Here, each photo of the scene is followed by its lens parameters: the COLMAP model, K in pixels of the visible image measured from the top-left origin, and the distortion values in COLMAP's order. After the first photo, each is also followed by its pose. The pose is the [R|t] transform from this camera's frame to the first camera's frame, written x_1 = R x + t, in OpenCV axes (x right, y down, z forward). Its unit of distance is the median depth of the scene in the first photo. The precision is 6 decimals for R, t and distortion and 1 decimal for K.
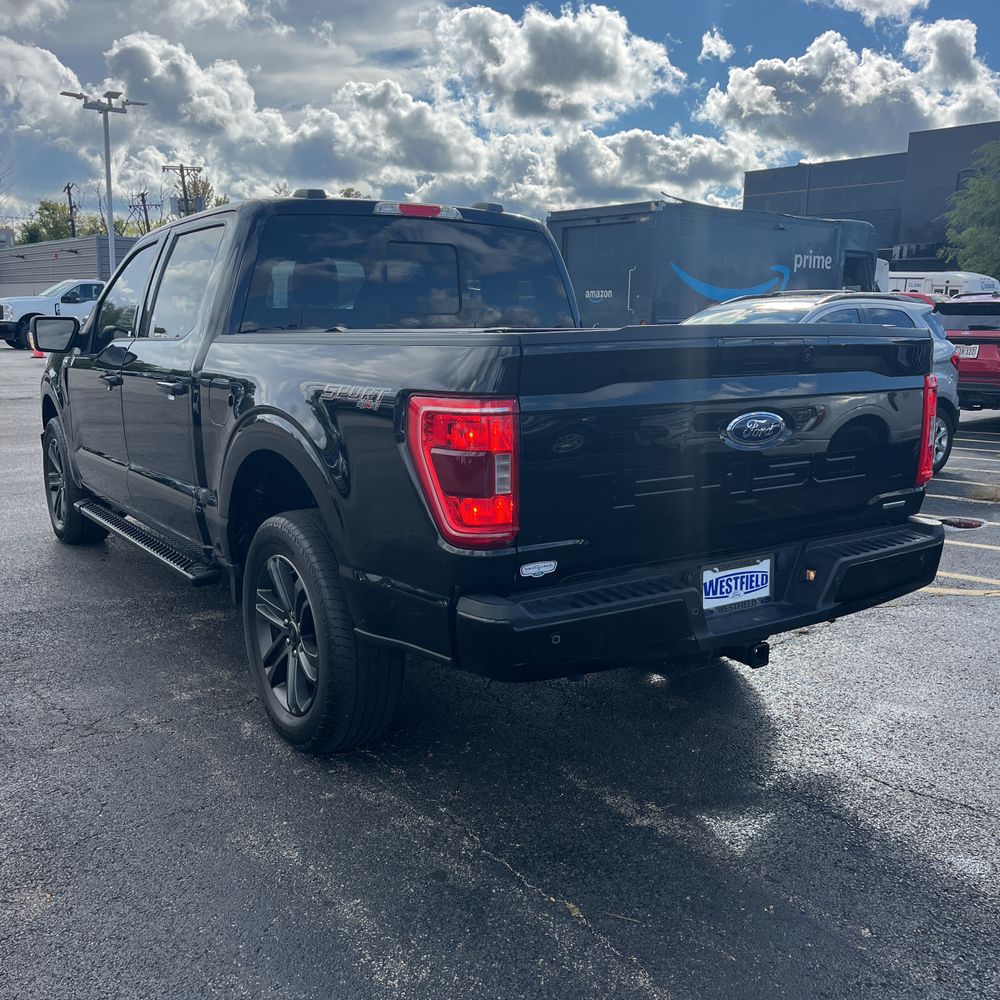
lens RADIAL K [[1027.8, 0, 510.2], [0, 1027.8, 490.1], [0, 0, 1]] dist [0.020364, 0.000000]
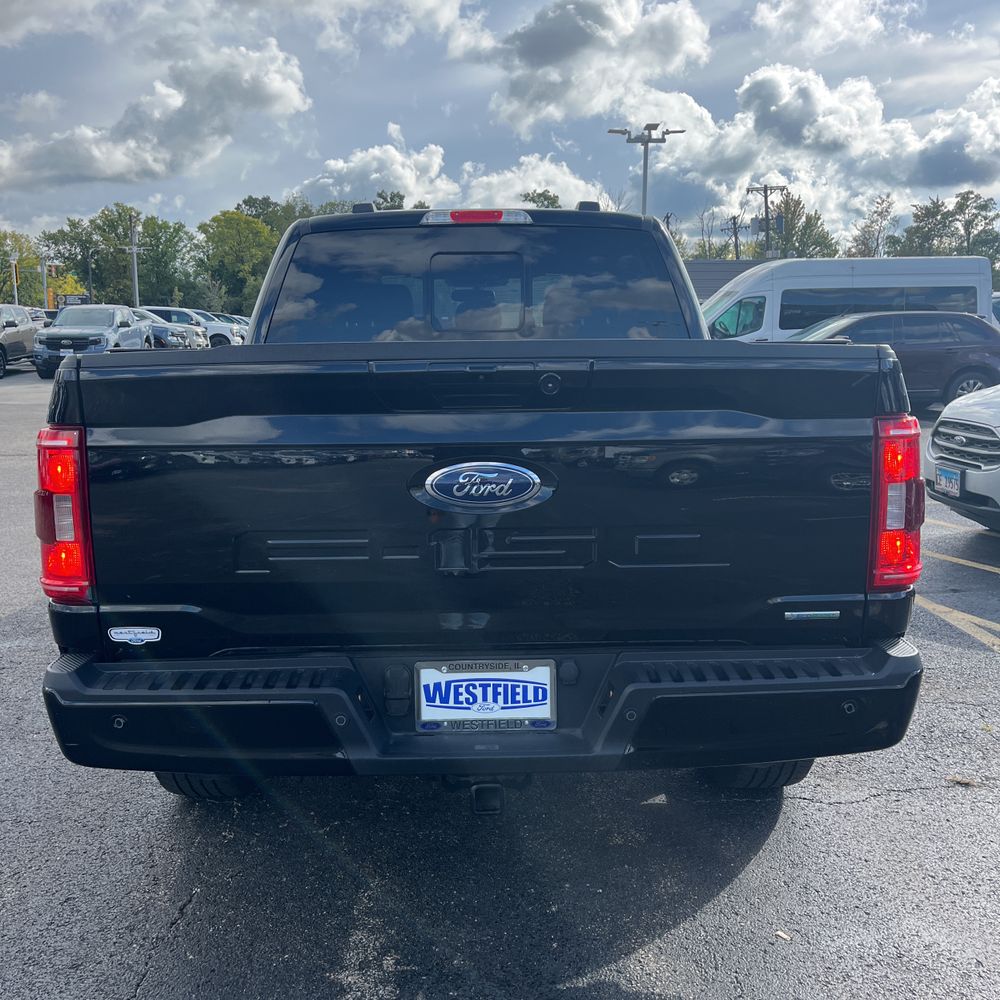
lens RADIAL K [[1027.8, 0, 497.0], [0, 1027.8, 478.2], [0, 0, 1]] dist [0.020364, 0.000000]
pose [[0.833660, 0.060927, -0.548907, 0.615866], [-0.076106, 0.997088, -0.004913, -0.058373], [0.547009, 0.045871, 0.835869, 0.382926]]
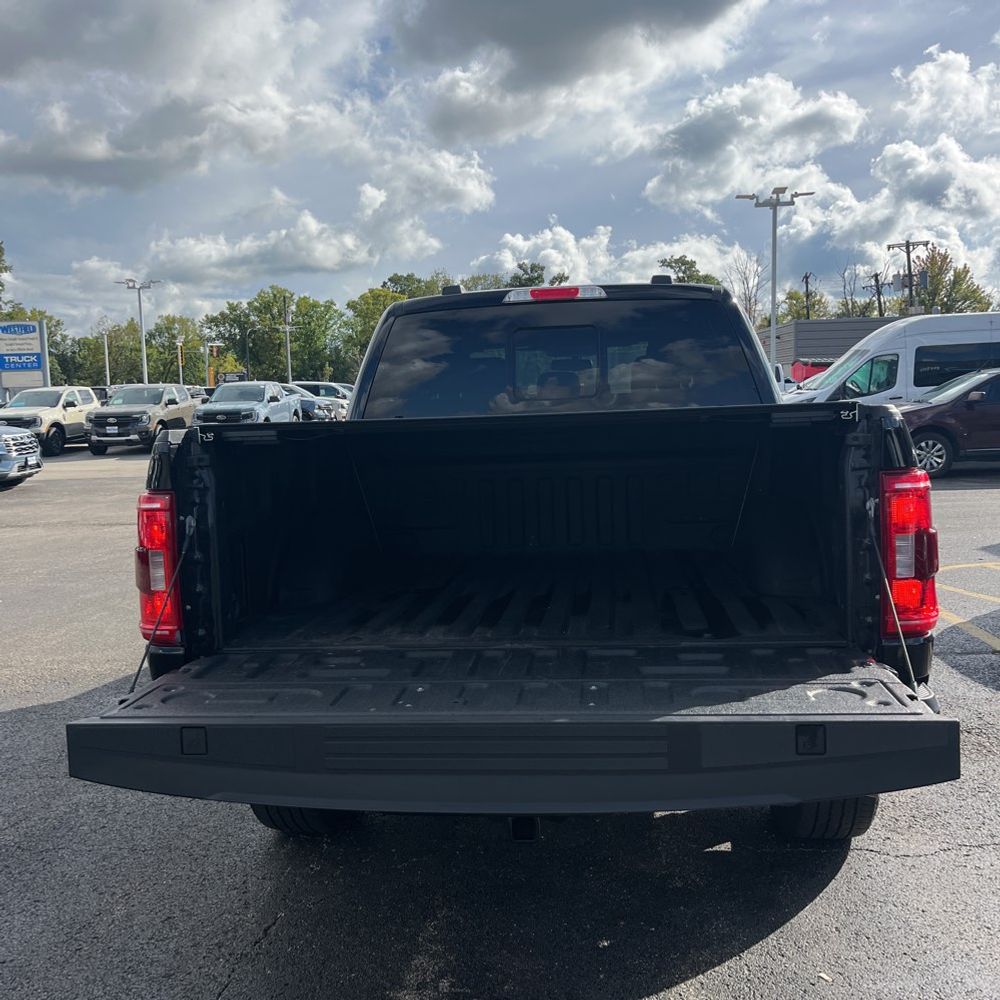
lens RADIAL K [[1027.8, 0, 515.2], [0, 1027.8, 476.1], [0, 0, 1]] dist [0.020364, 0.000000]
pose [[0.759832, 0.011857, -0.650012, 0.728400], [-0.067764, 0.995832, -0.061047, -0.056037], [0.646579, 0.090433, 0.757468, 0.369789]]
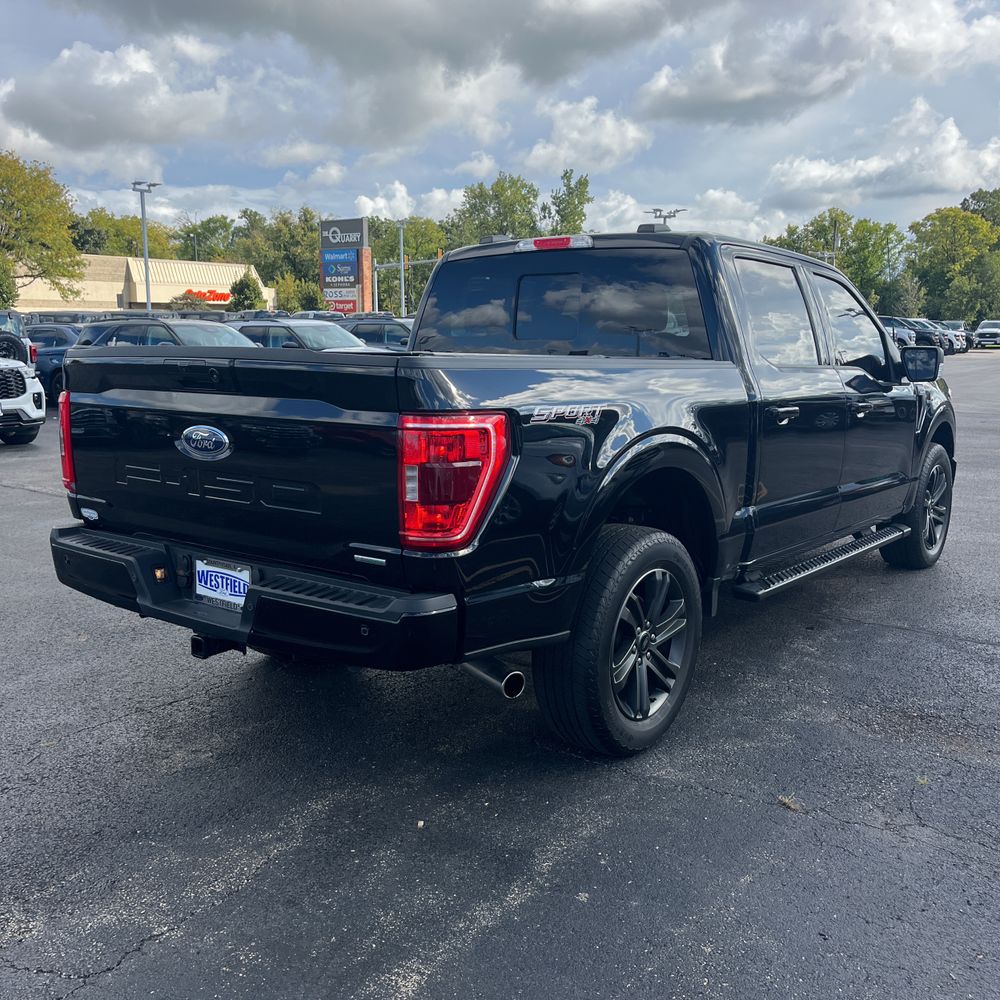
lens RADIAL K [[1027.8, 0, 494.8], [0, 1027.8, 492.3], [0, 0, 1]] dist [0.020364, 0.000000]
pose [[0.304837, 0.134885, -0.942805, 1.321751], [-0.161614, 0.982890, 0.088365, -0.146408], [0.938592, 0.125434, 0.321421, 0.902290]]
